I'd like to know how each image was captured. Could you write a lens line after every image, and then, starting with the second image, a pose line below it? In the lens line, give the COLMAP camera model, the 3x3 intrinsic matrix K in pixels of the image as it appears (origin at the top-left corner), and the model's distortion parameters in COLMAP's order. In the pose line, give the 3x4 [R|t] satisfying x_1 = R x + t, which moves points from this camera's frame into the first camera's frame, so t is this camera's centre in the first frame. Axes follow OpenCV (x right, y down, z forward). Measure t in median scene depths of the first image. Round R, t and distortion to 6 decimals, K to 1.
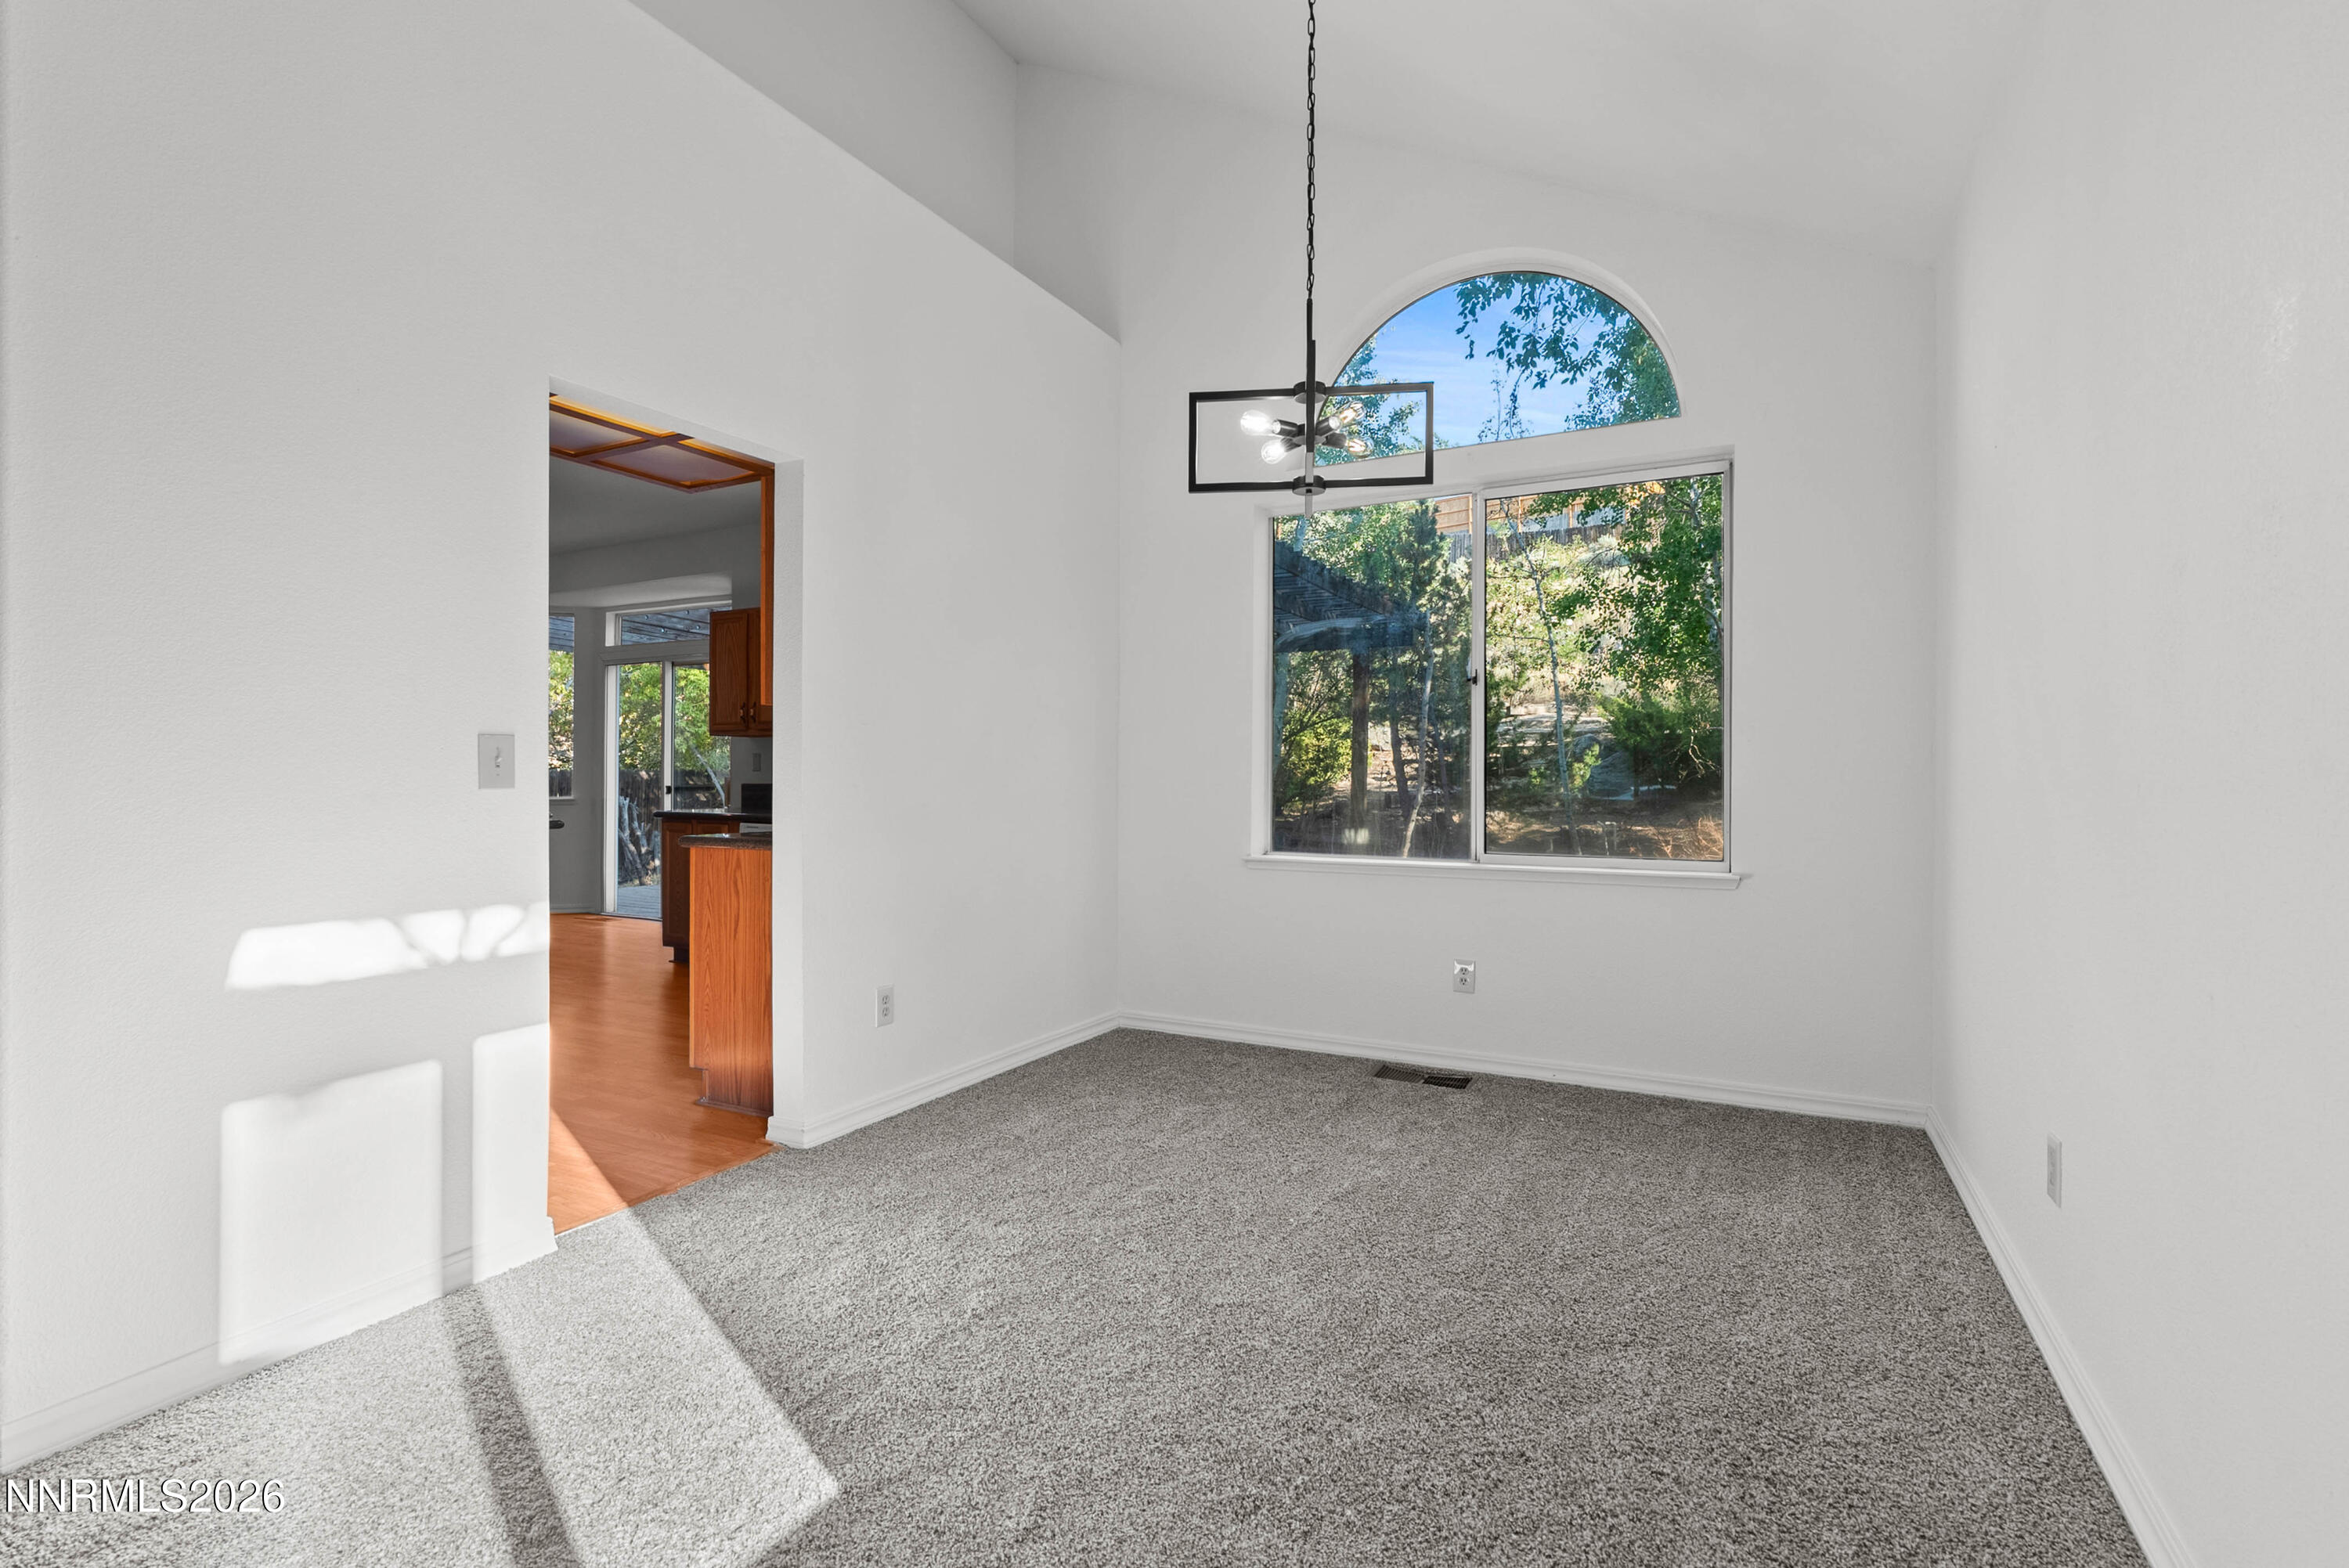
lens RADIAL K [[1072.4, 0, 1162.6], [0, 1072.4, 759.4], [0, 0, 1]] dist [-0.002283, 0.000287]
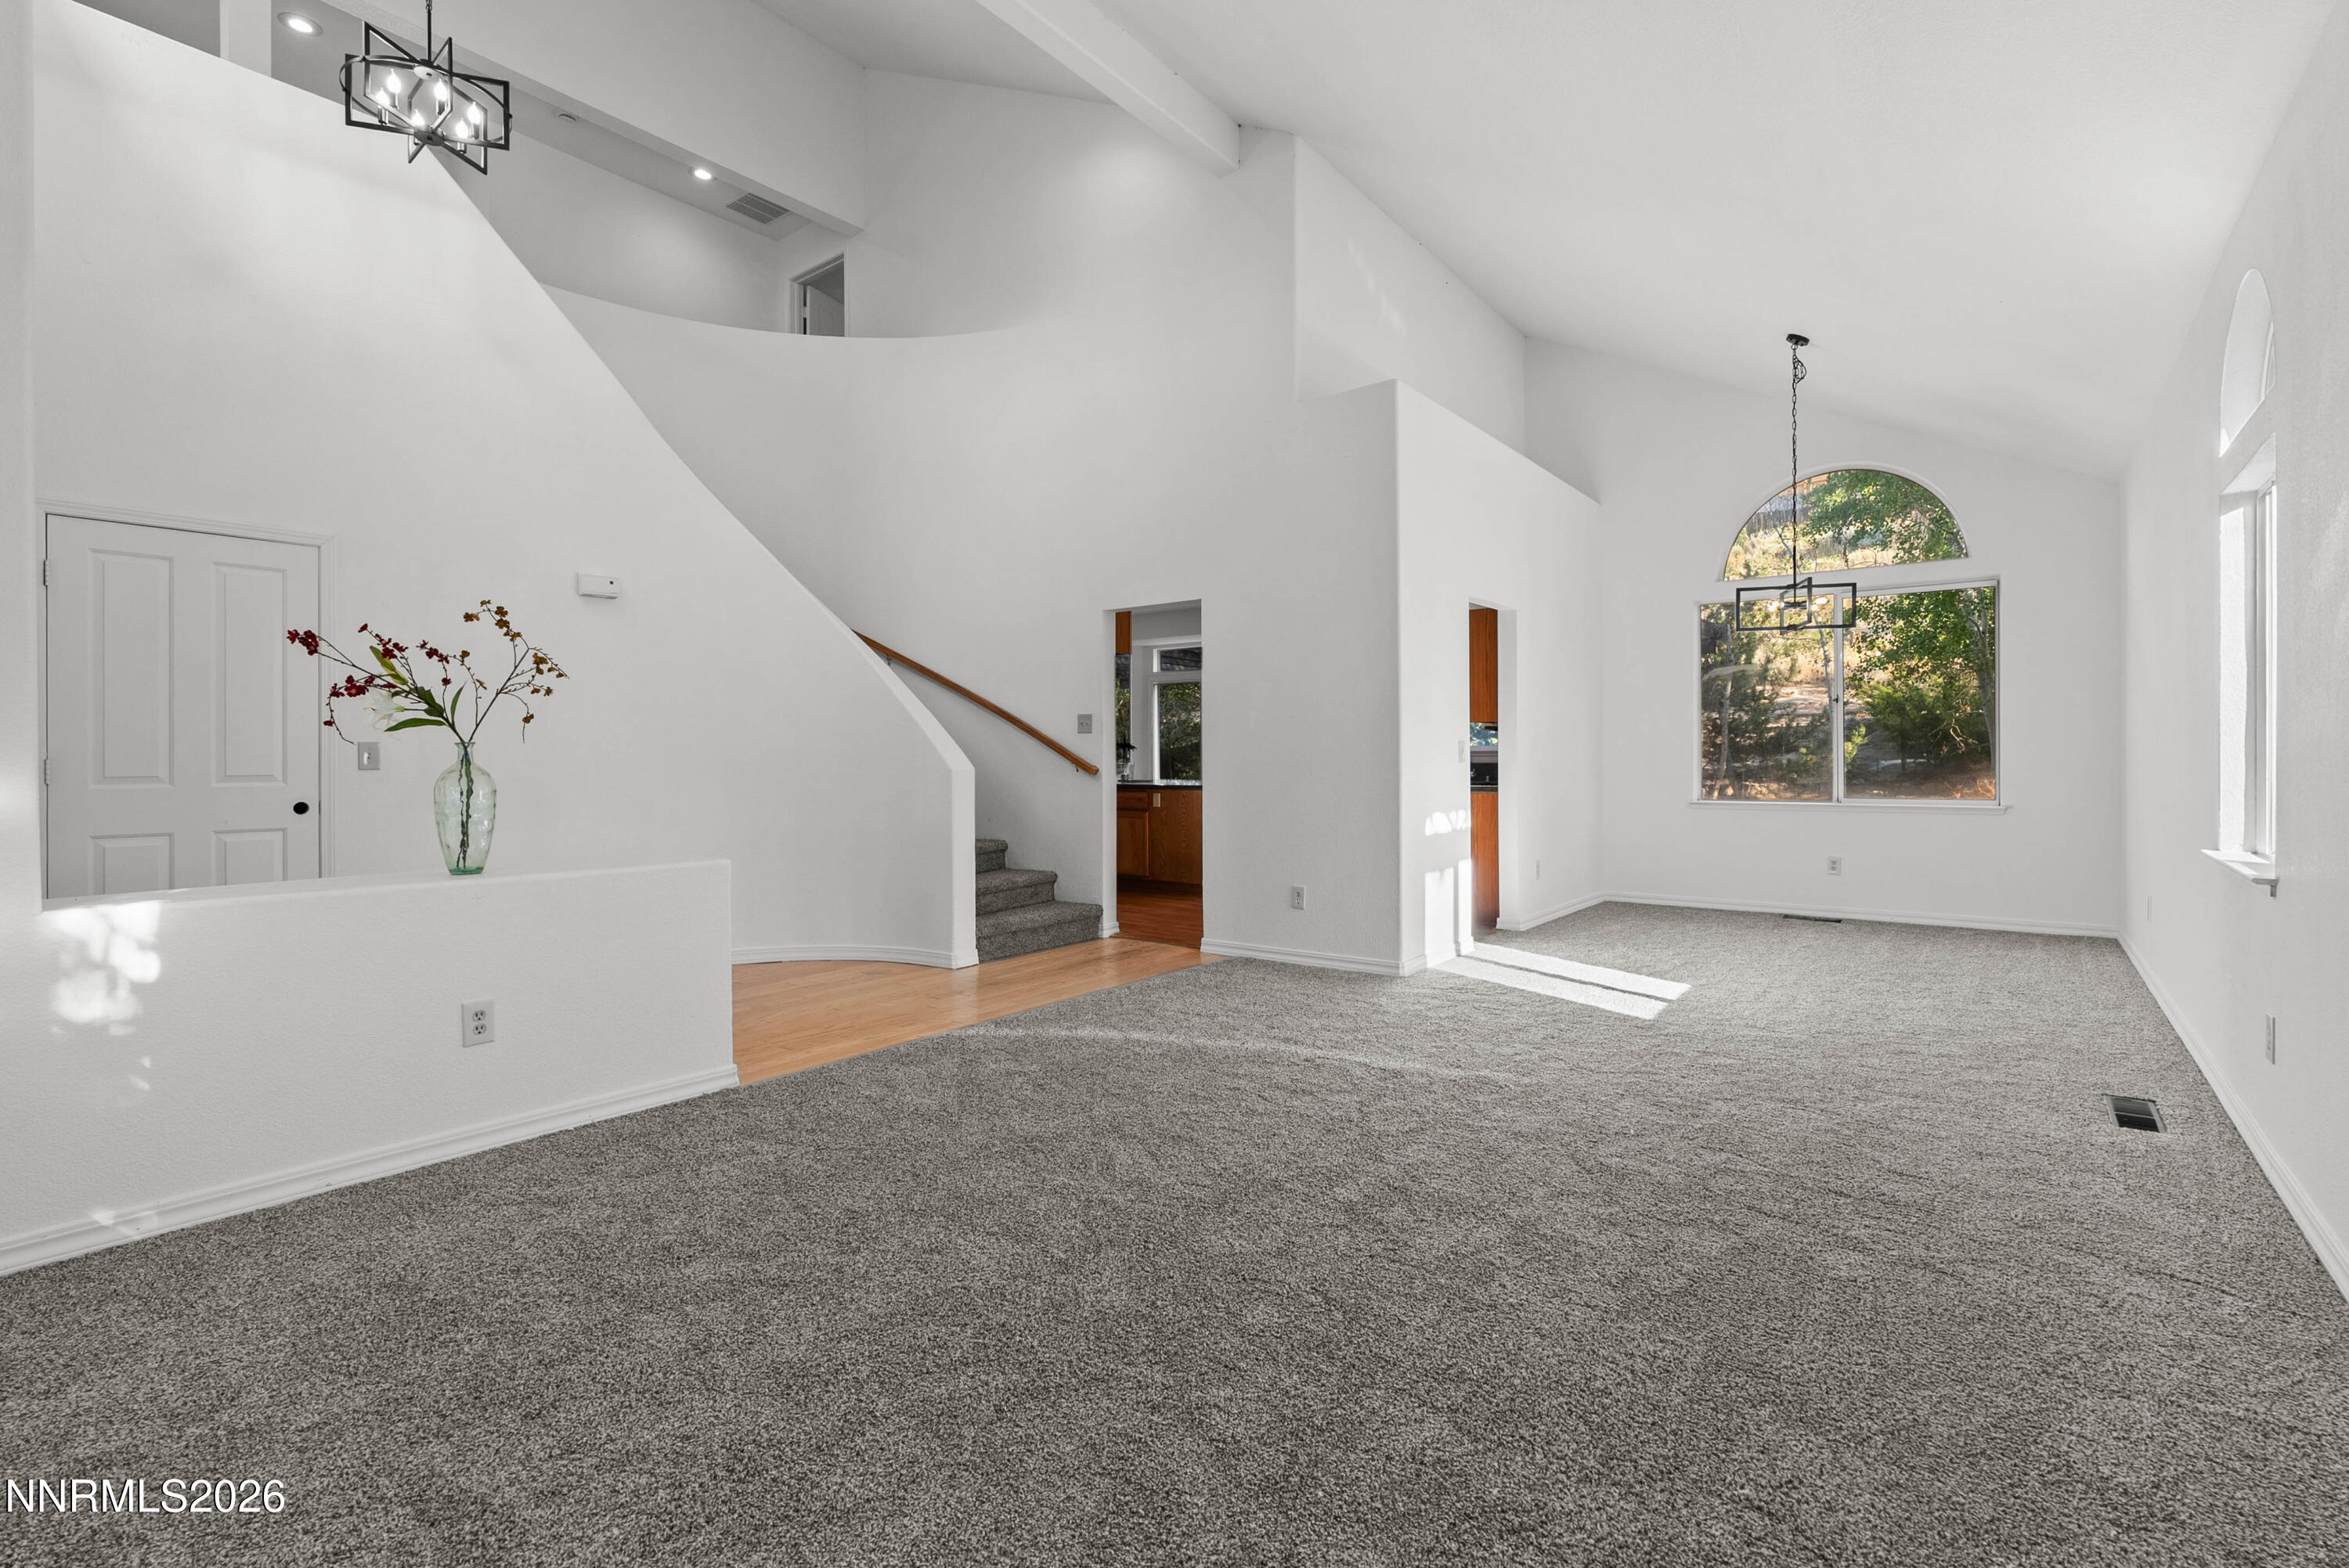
lens RADIAL K [[1072.4, 0, 1162.6], [0, 1072.4, 759.4], [0, 0, 1]] dist [-0.002283, 0.000287]
pose [[0.986435, -0.011031, -0.163781, -0.463412], [0.013916, 0.999767, 0.016483, -0.018840], [0.163561, -0.018539, 0.986359, -0.832259]]
